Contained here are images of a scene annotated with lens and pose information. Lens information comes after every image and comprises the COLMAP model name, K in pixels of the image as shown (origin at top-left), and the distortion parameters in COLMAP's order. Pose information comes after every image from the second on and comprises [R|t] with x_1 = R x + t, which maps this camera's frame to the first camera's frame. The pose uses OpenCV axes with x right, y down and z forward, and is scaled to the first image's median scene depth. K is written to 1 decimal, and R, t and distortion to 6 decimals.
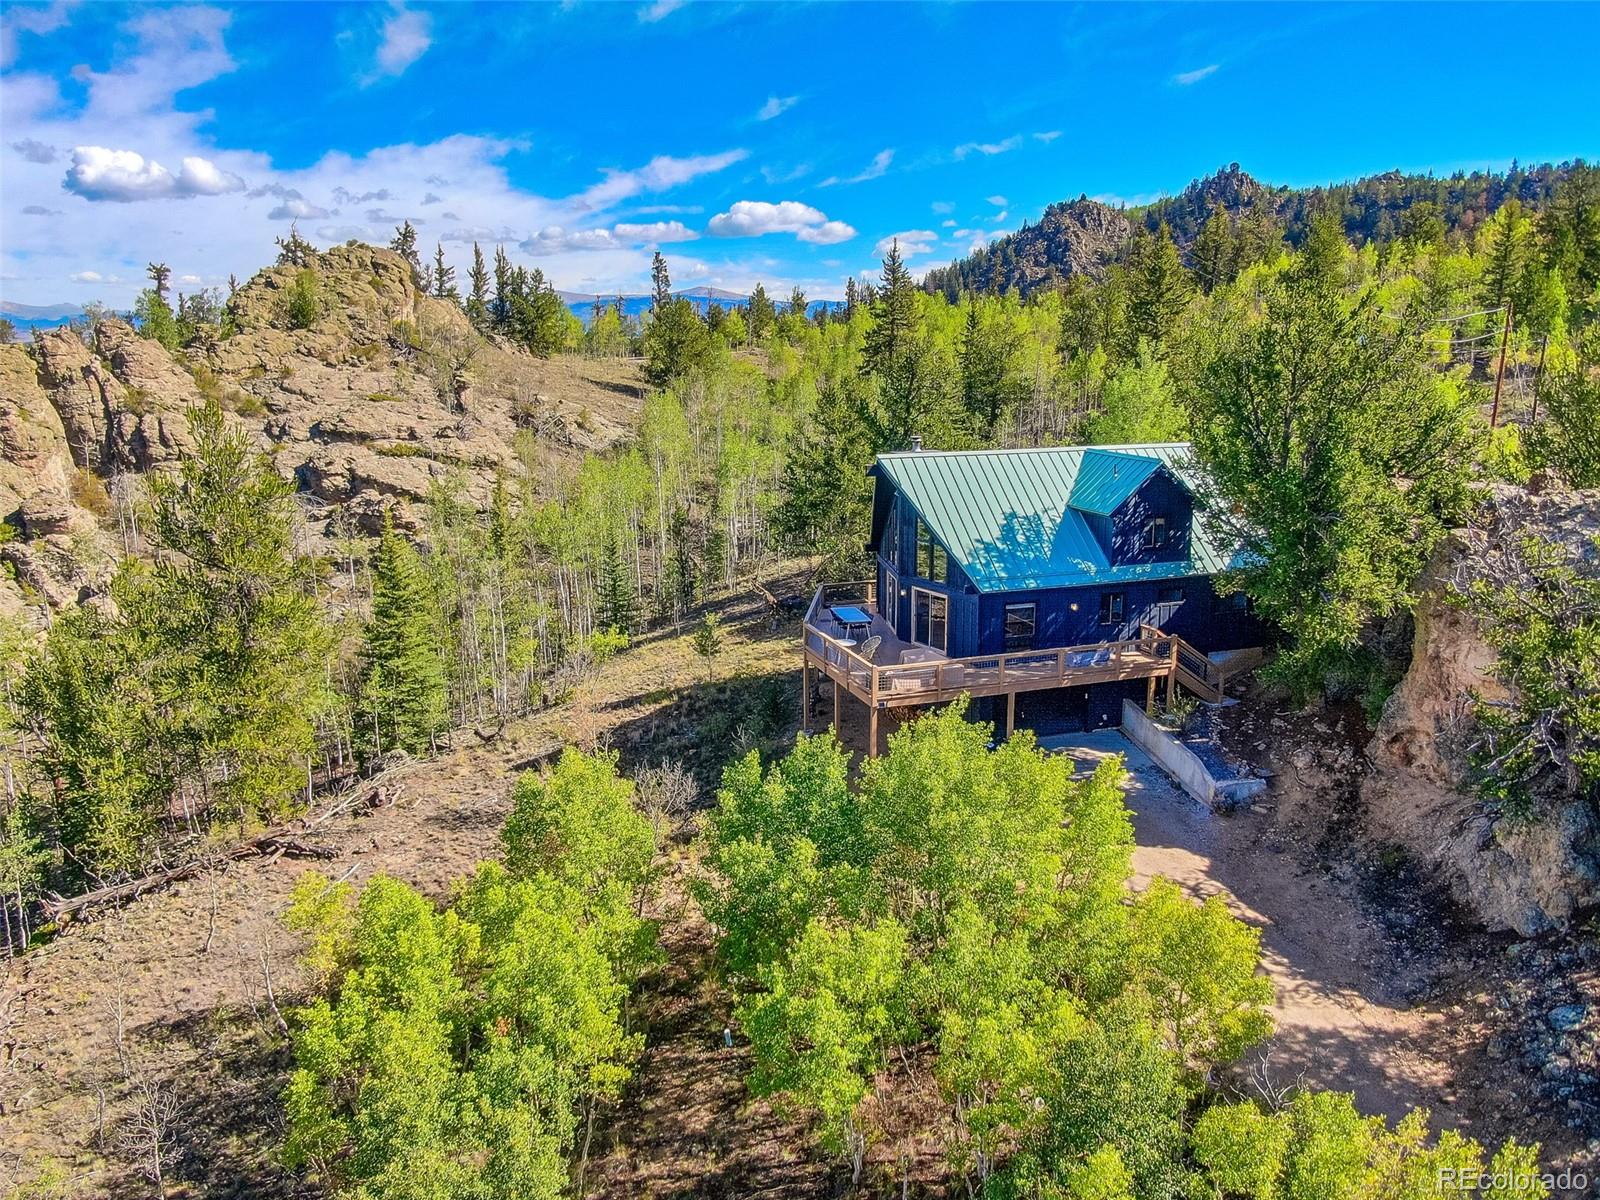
lens RADIAL K [[1166.9, 0, 800.0], [0, 1166.9, 600.0], [0, 0, 1]] dist [-0.004522, 0.037166]
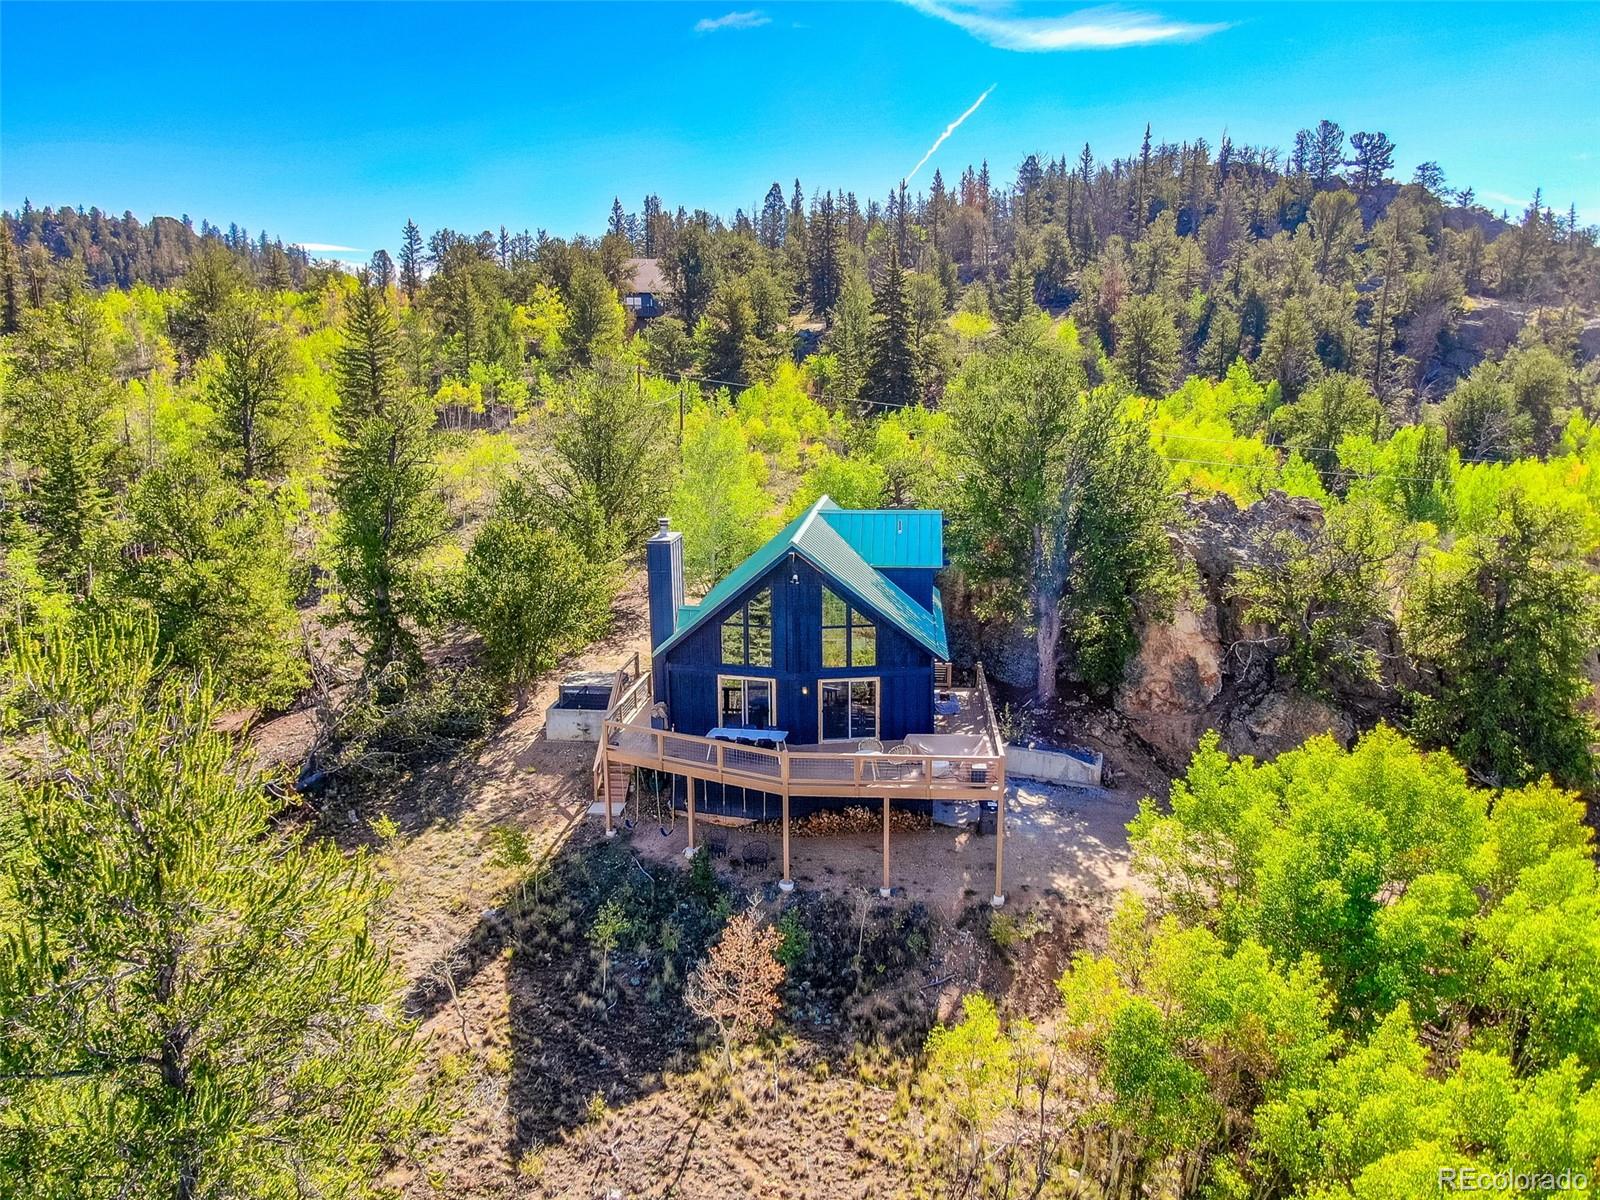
lens RADIAL K [[1163.6, 0, 797.7], [0, 1163.6, 597.3], [0, 0, 1]] dist [-0.015888, 0.052288]
pose [[0.408744, -0.168559, 0.896948, -0.379309], [0.199472, 0.975535, 0.092427, -0.086561], [-0.890584, 0.141137, 0.432367, 0.335155]]
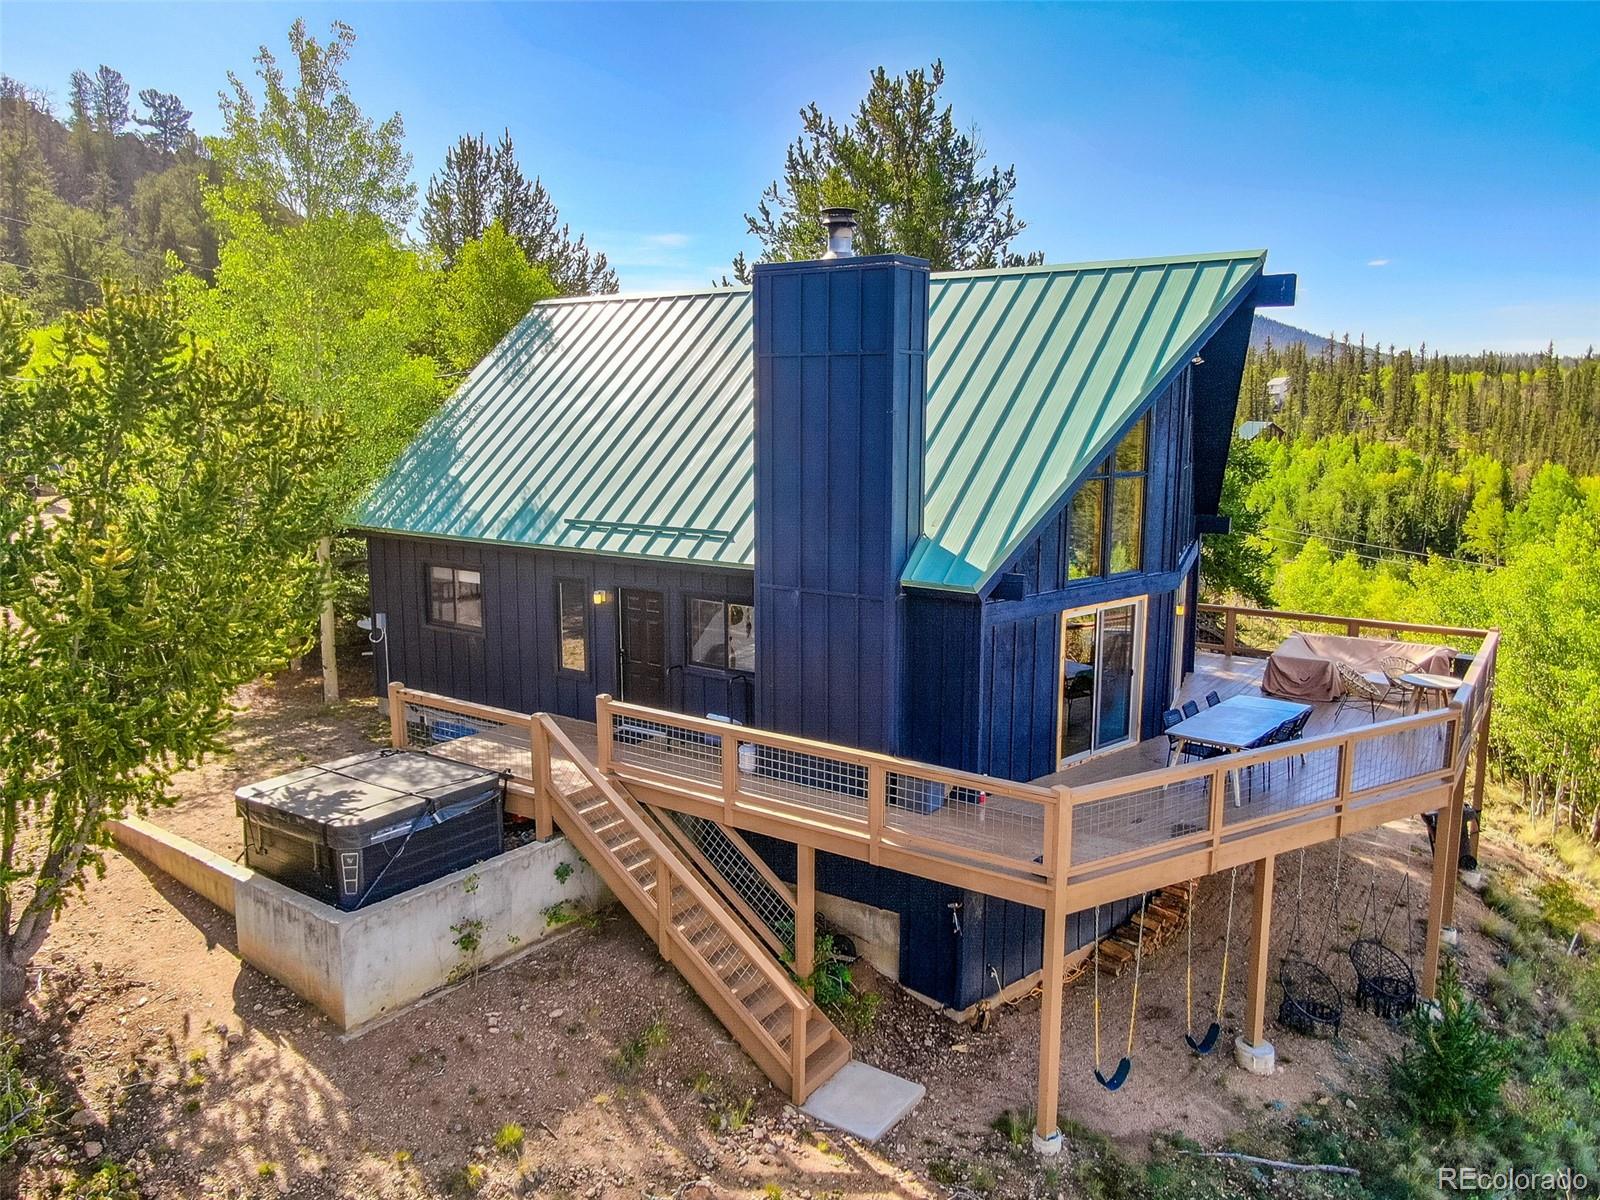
lens RADIAL K [[1162.3, 0, 796.0], [0, 1162.3, 602.0], [0, 0, 1]] dist [-0.003690, 0.005322]
pose [[-0.590778, -0.130150, 0.796268, -0.083536], [0.173305, 0.943399, 0.282779, -0.079181], [-0.788002, 0.305056, -0.534783, 0.720362]]
